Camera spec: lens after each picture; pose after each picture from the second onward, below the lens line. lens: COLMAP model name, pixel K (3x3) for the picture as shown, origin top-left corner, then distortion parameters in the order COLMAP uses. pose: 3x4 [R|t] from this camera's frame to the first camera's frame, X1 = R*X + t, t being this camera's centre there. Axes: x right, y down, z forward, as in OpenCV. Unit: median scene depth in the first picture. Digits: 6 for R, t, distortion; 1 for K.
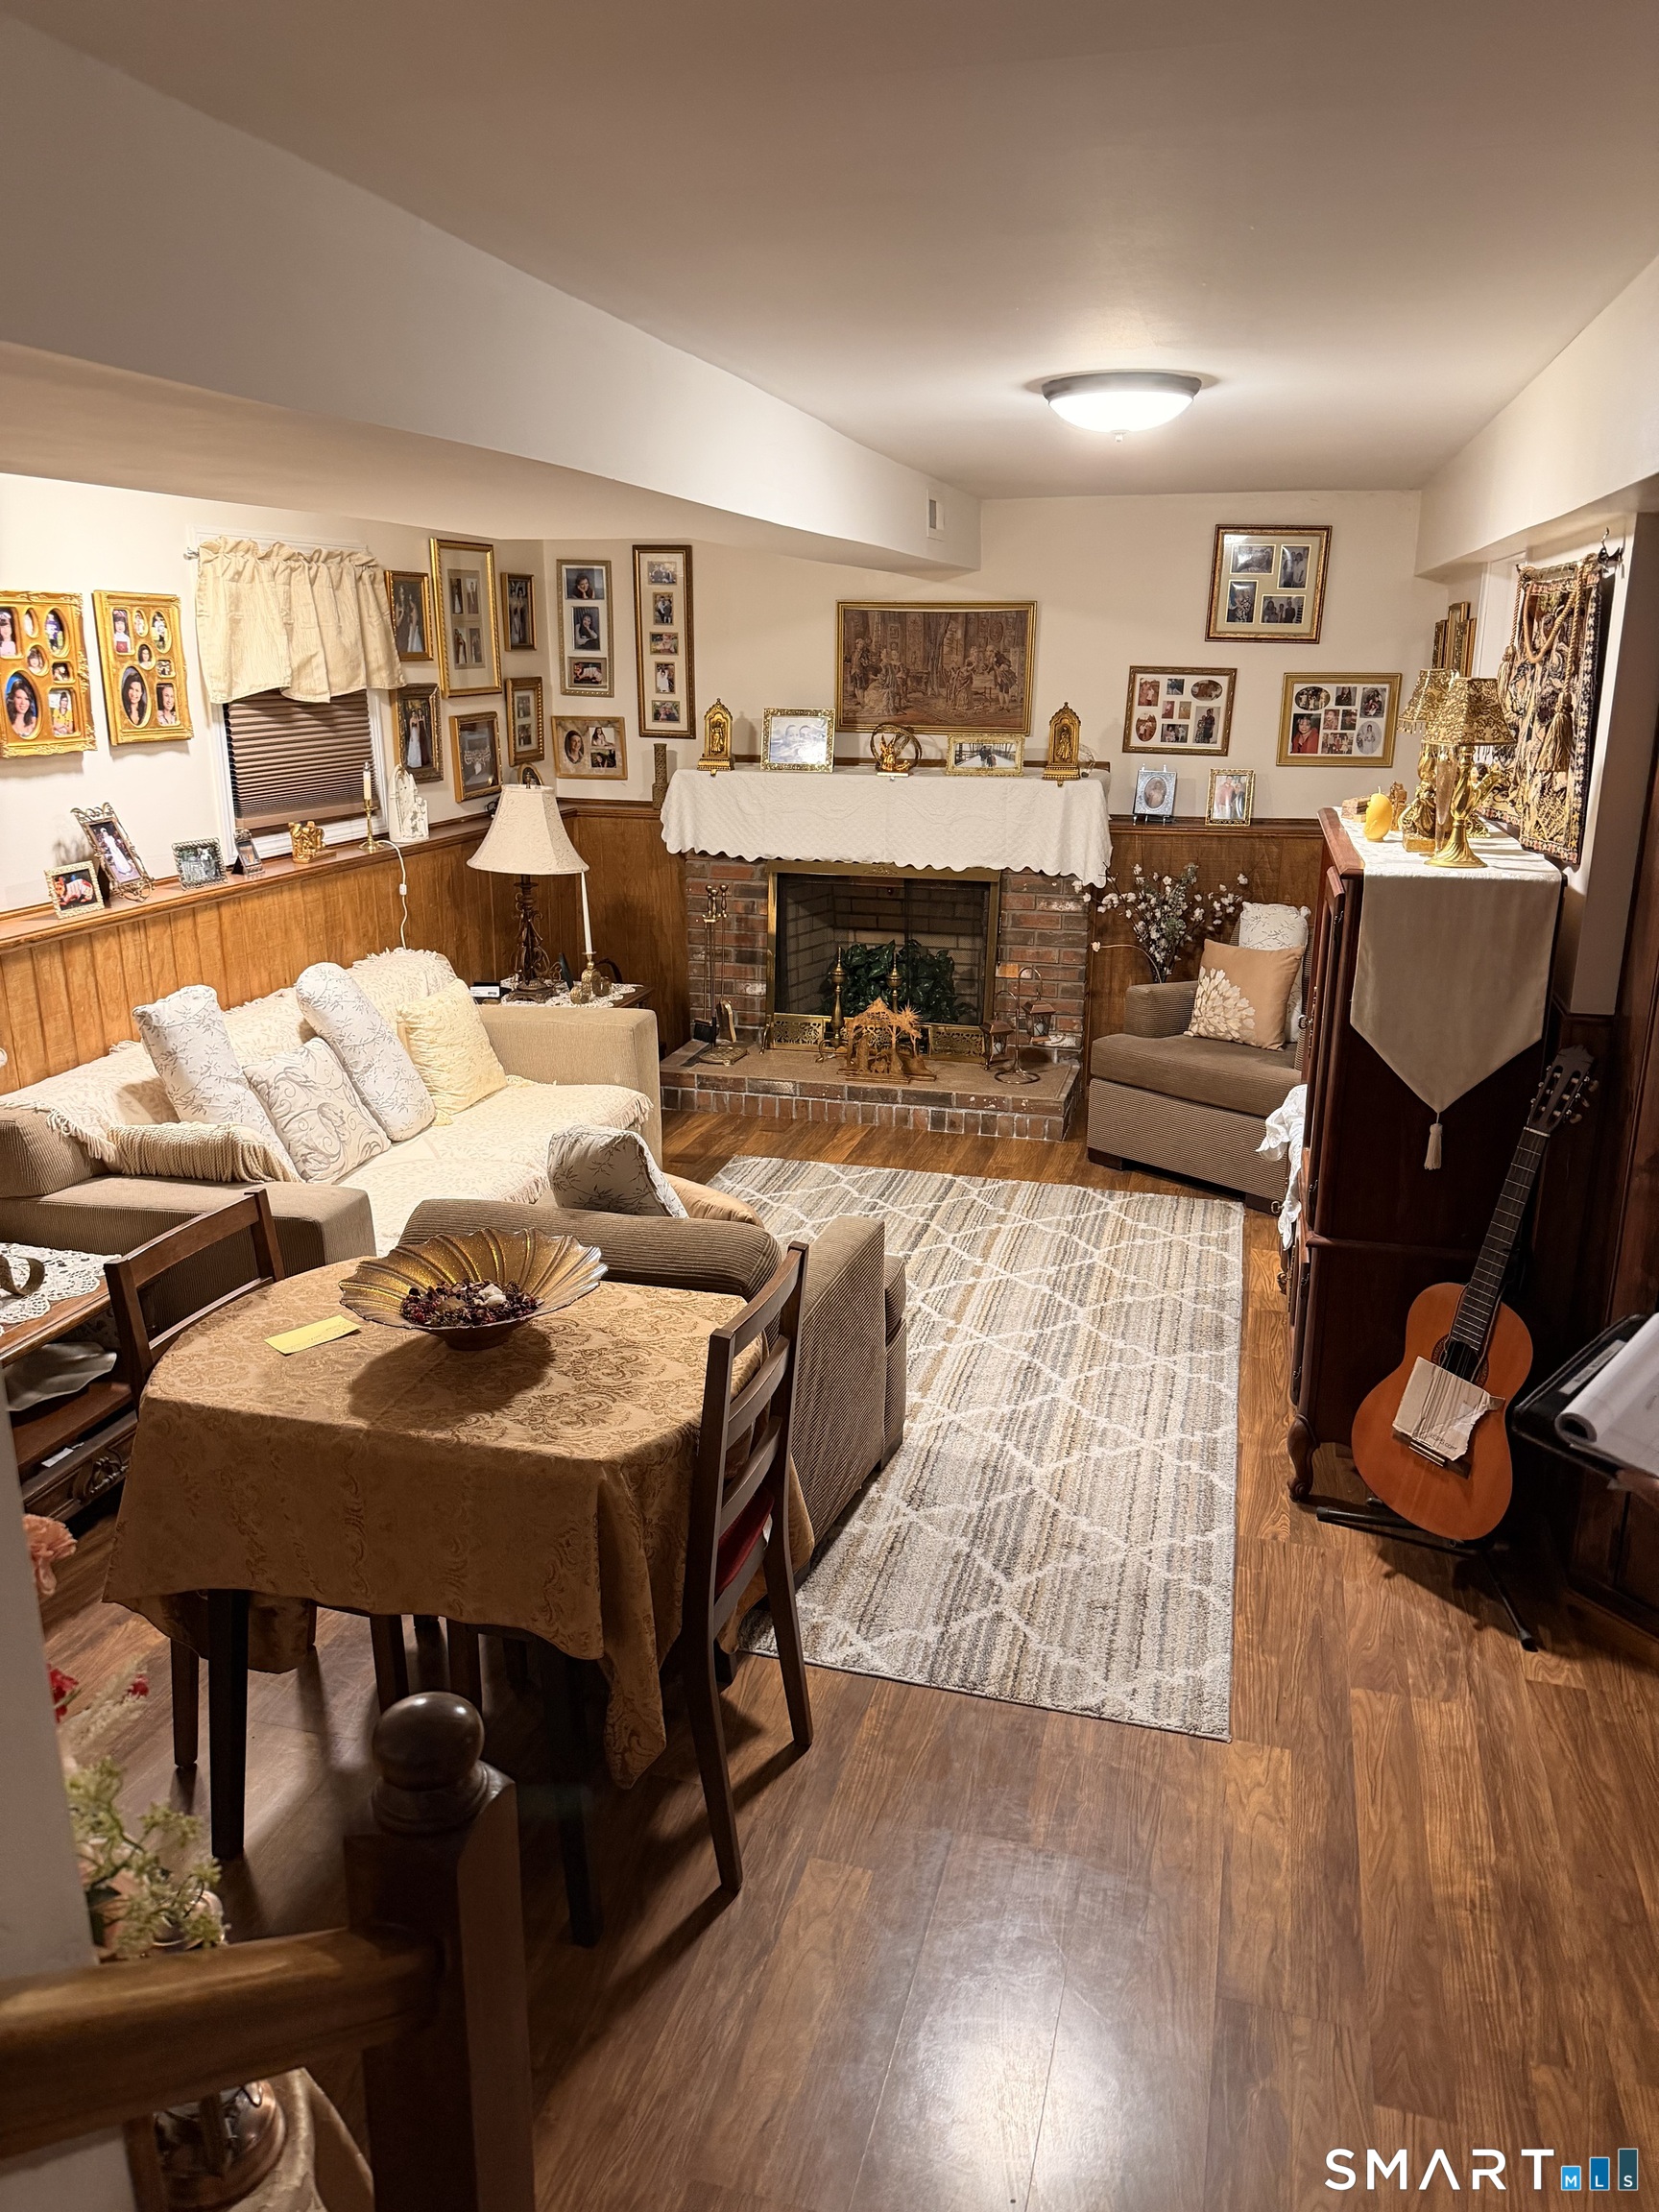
lens RADIAL K [[1560.6, 0, 824.8], [0, 1560.6, 1118.0], [0, 0, 1]] dist [0.013654, -0.024813]
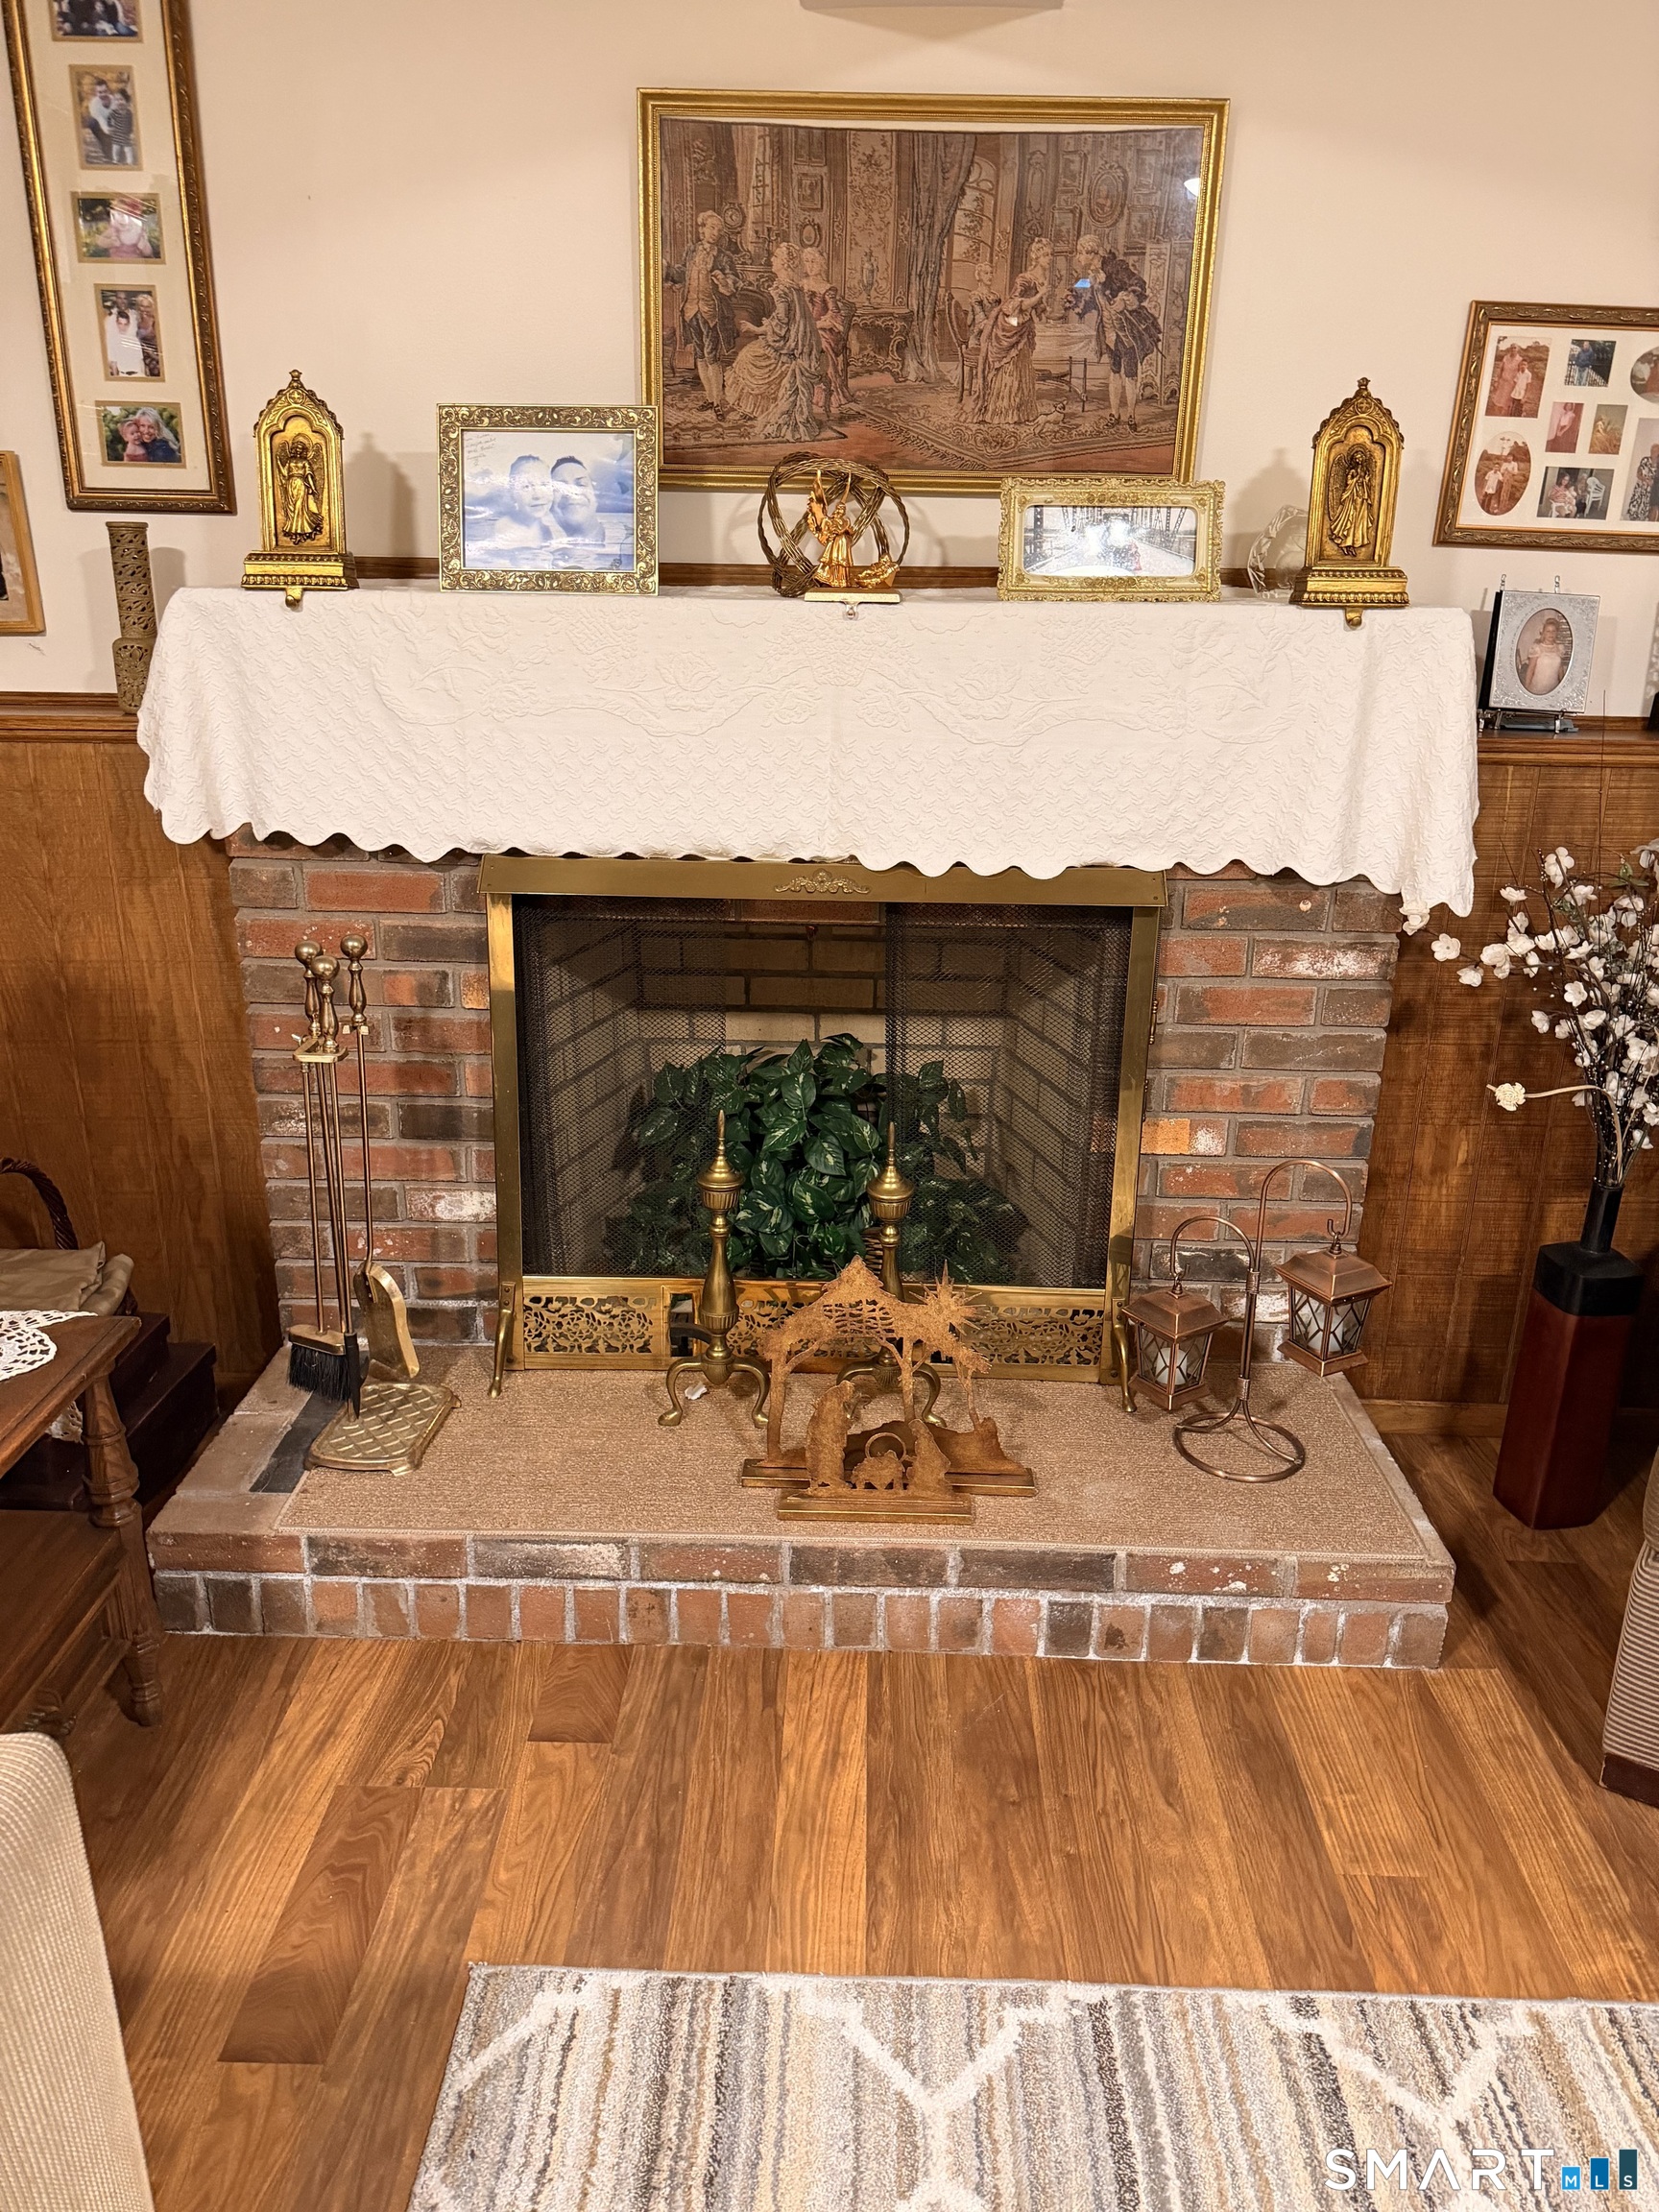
lens RADIAL K [[1560.6, 0, 850.5], [0, 1560.6, 1098.5], [0, 0, 1]] dist [0.013654, -0.024813]
pose [[0.968325, -0.067374, 0.240433, -0.044565], [0.059637, 0.997445, 0.039321, -0.122821], [-0.242468, -0.023737, 0.969869, 0.657178]]
